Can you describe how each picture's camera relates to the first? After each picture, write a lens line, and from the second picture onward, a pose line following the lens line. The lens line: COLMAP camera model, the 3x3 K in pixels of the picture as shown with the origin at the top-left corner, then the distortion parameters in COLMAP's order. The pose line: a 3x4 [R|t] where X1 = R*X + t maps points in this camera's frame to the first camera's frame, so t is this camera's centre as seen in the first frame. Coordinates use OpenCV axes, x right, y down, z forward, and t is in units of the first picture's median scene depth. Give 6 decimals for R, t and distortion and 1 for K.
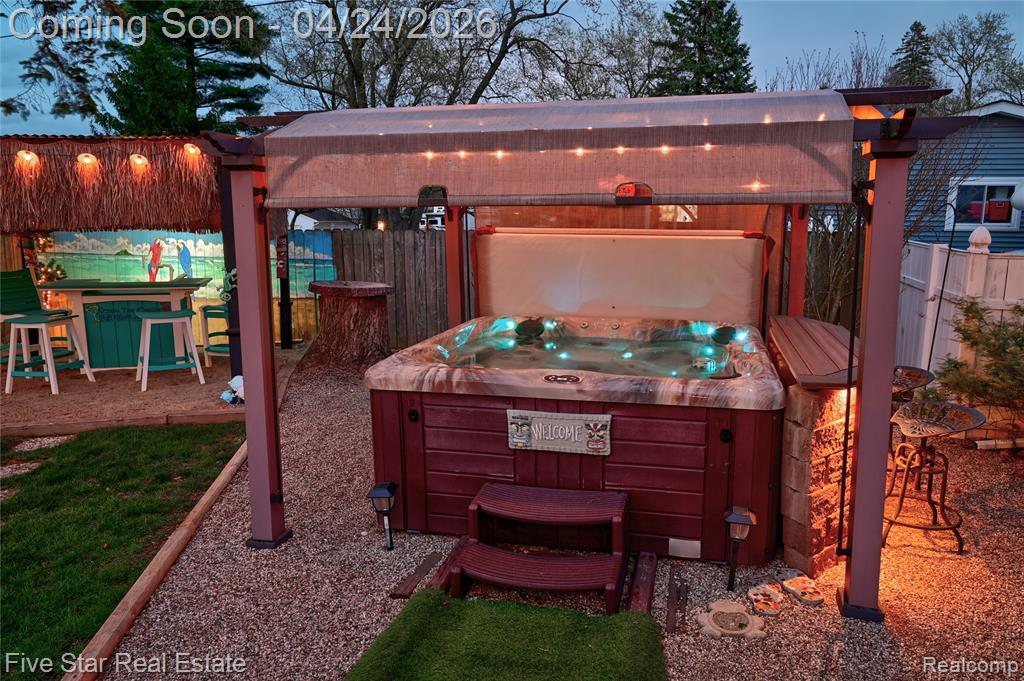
lens RADIAL K [[784.4, 0, 516.4], [0, 784.4, 358.2], [0, 0, 1]] dist [-0.000927, 0.000127]
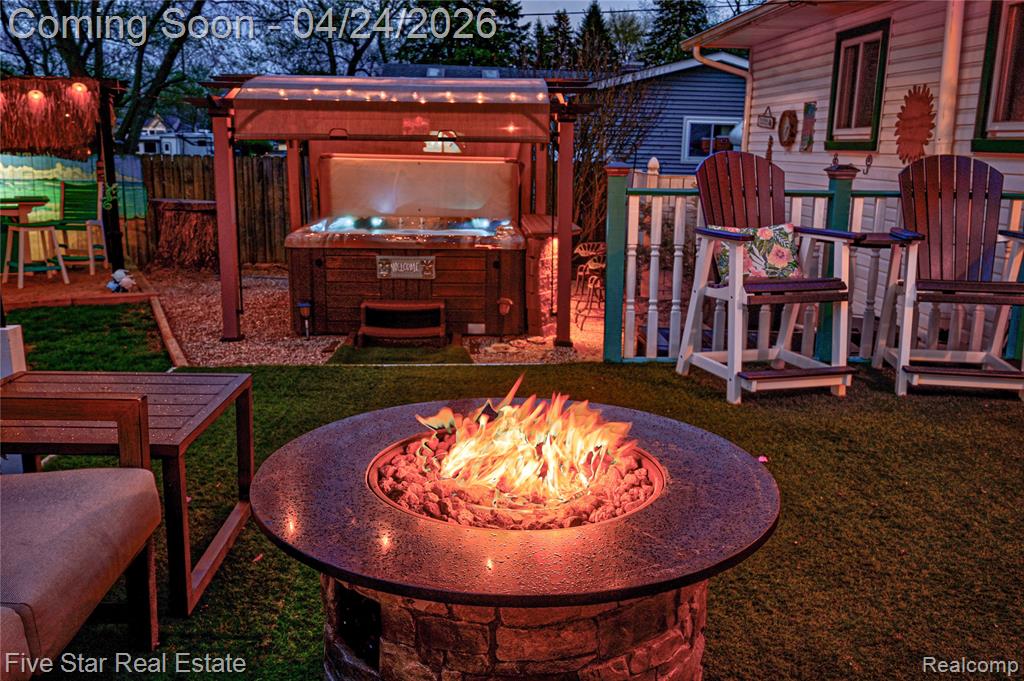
lens RADIAL K [[998.4, 0, 512.0], [0, 998.4, 340.5], [0, 0, 1]] dist [-0.001250, -0.014013]
pose [[0.962433, -0.036179, 0.269097, -0.234441], [0.032250, 0.999299, 0.019008, 0.158743], [-0.269596, -0.009616, 0.962925, -0.888881]]
